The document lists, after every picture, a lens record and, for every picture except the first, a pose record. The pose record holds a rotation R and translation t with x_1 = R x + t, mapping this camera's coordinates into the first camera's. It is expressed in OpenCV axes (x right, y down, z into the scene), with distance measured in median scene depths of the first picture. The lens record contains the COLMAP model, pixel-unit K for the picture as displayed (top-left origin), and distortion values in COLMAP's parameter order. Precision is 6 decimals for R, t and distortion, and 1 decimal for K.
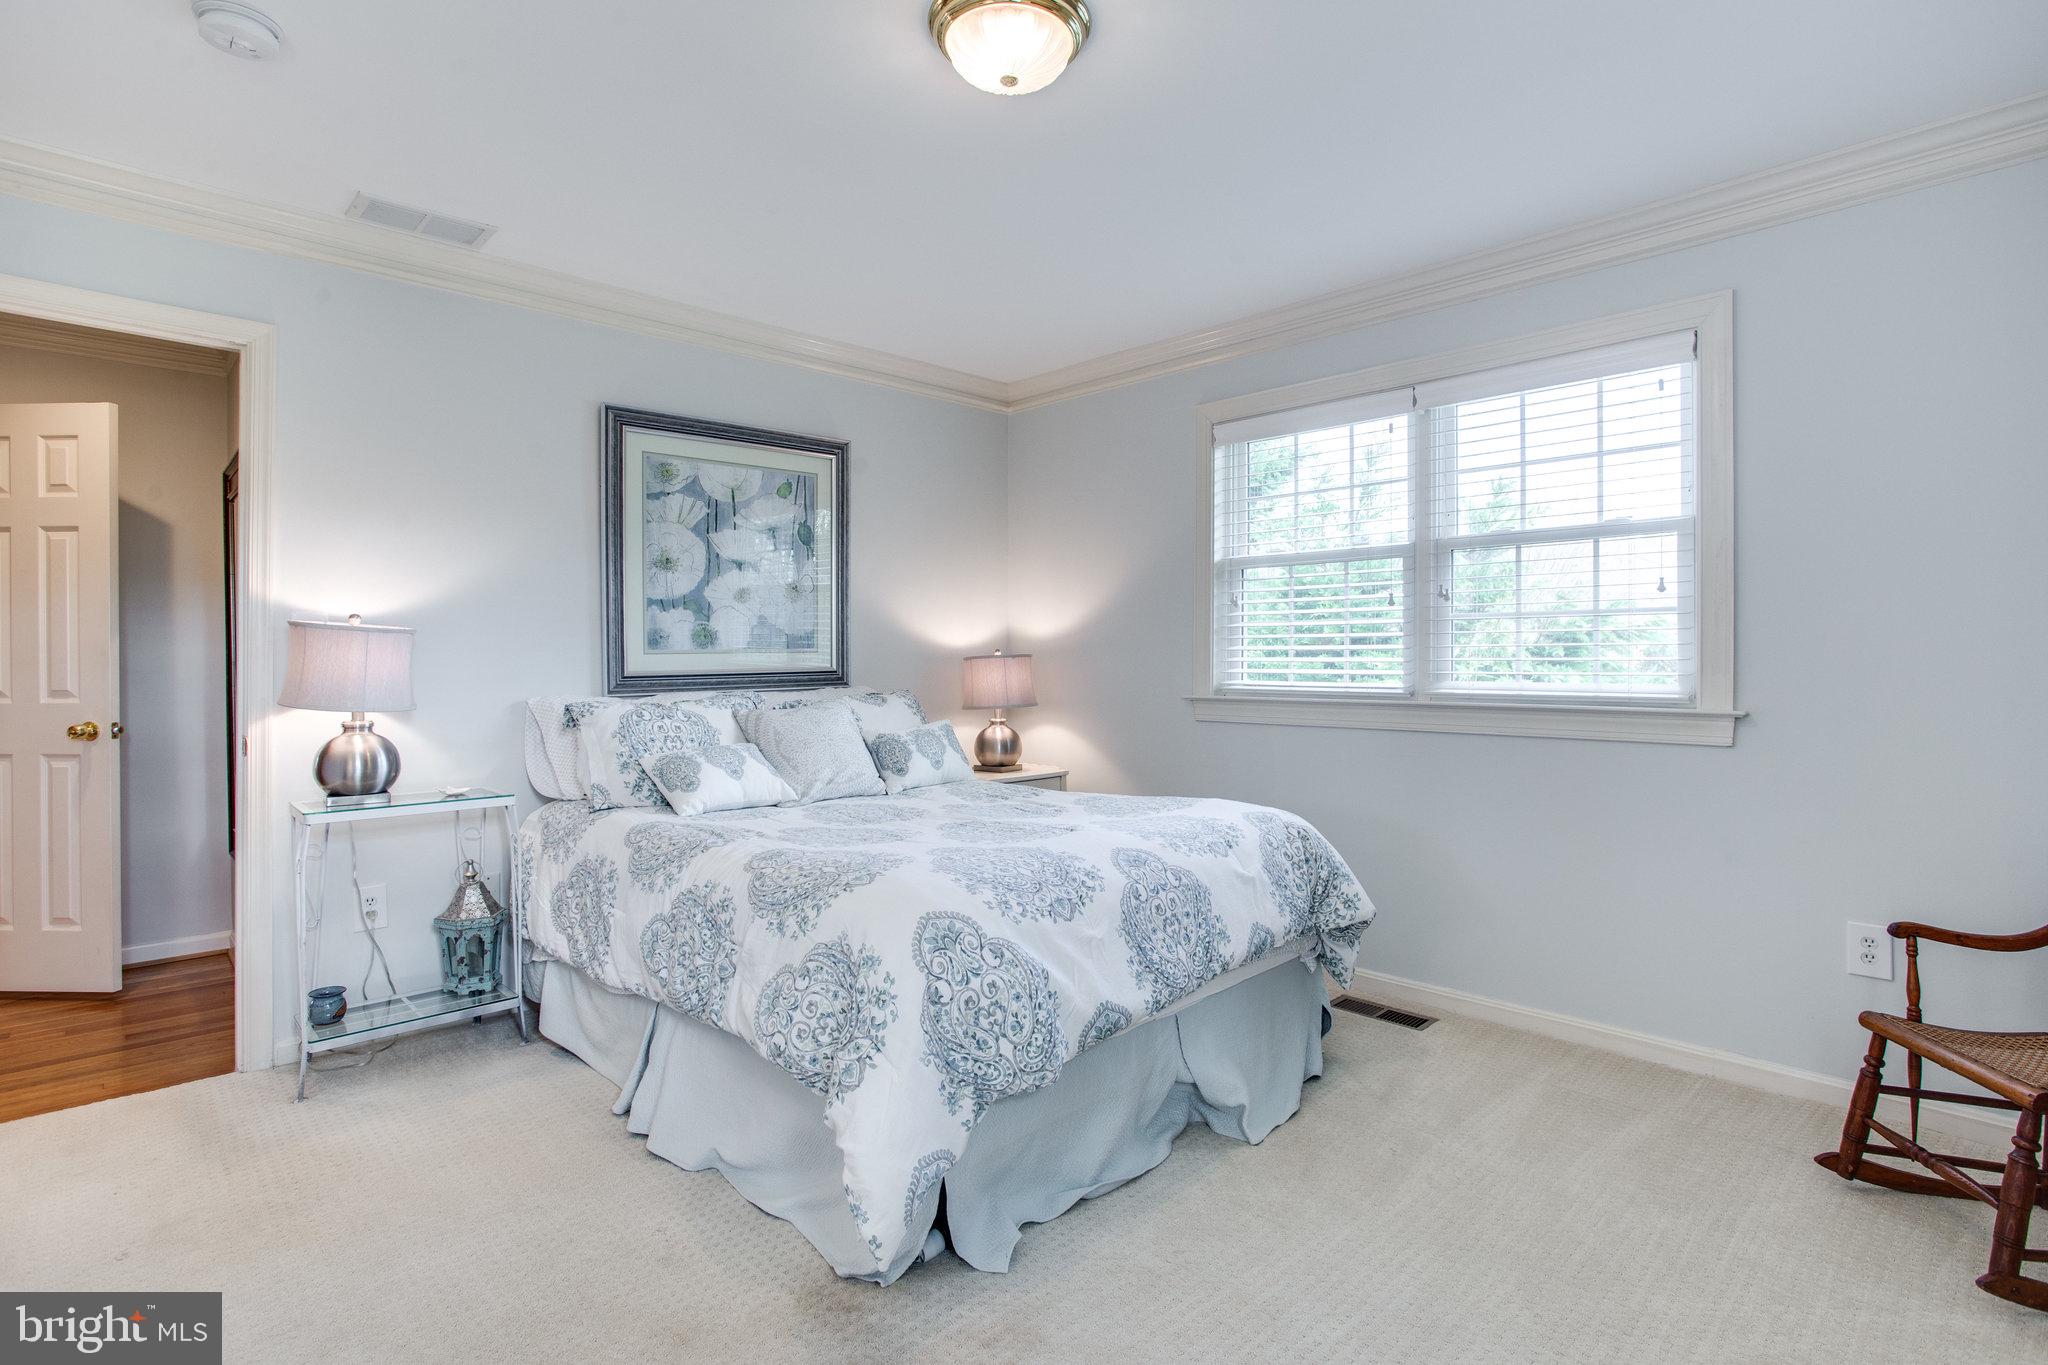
lens RADIAL K [[1005.1, 0, 1039.6], [0, 1005.1, 675.6], [0, 0, 1]] dist [-0.064379, 0.024464]
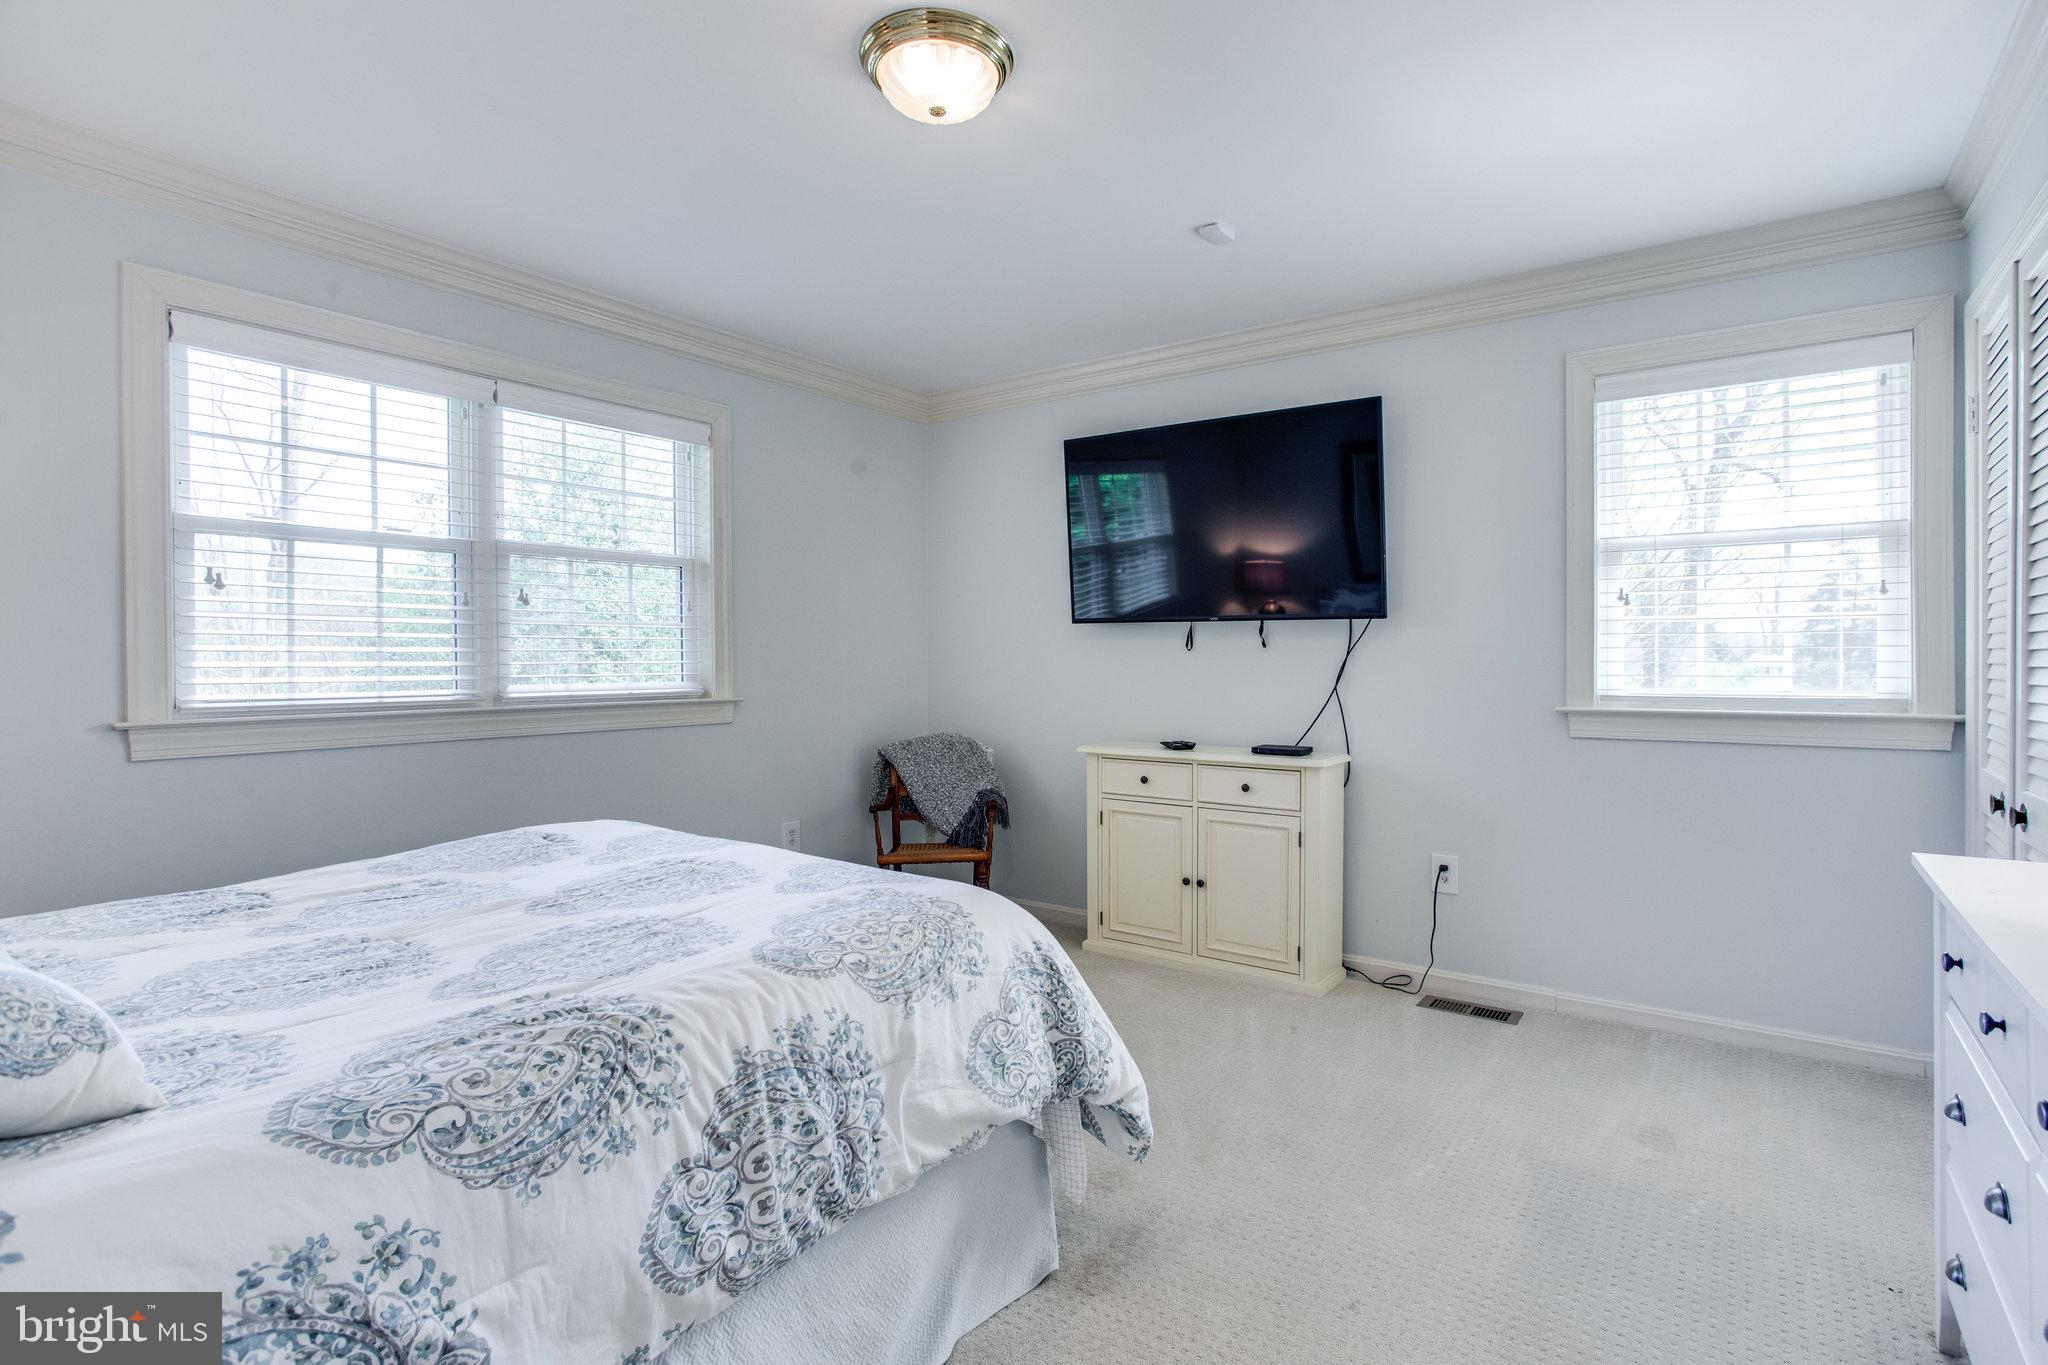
lens RADIAL K [[1005.1, 0, 1039.6], [0, 1005.1, 675.6], [0, 0, 1]] dist [-0.064379, 0.024464]
pose [[-0.184766, -0.007638, 0.982753, -0.641156], [0.022354, 0.999678, 0.011972, -0.005139], [-0.982528, 0.024180, -0.184535, 0.649211]]
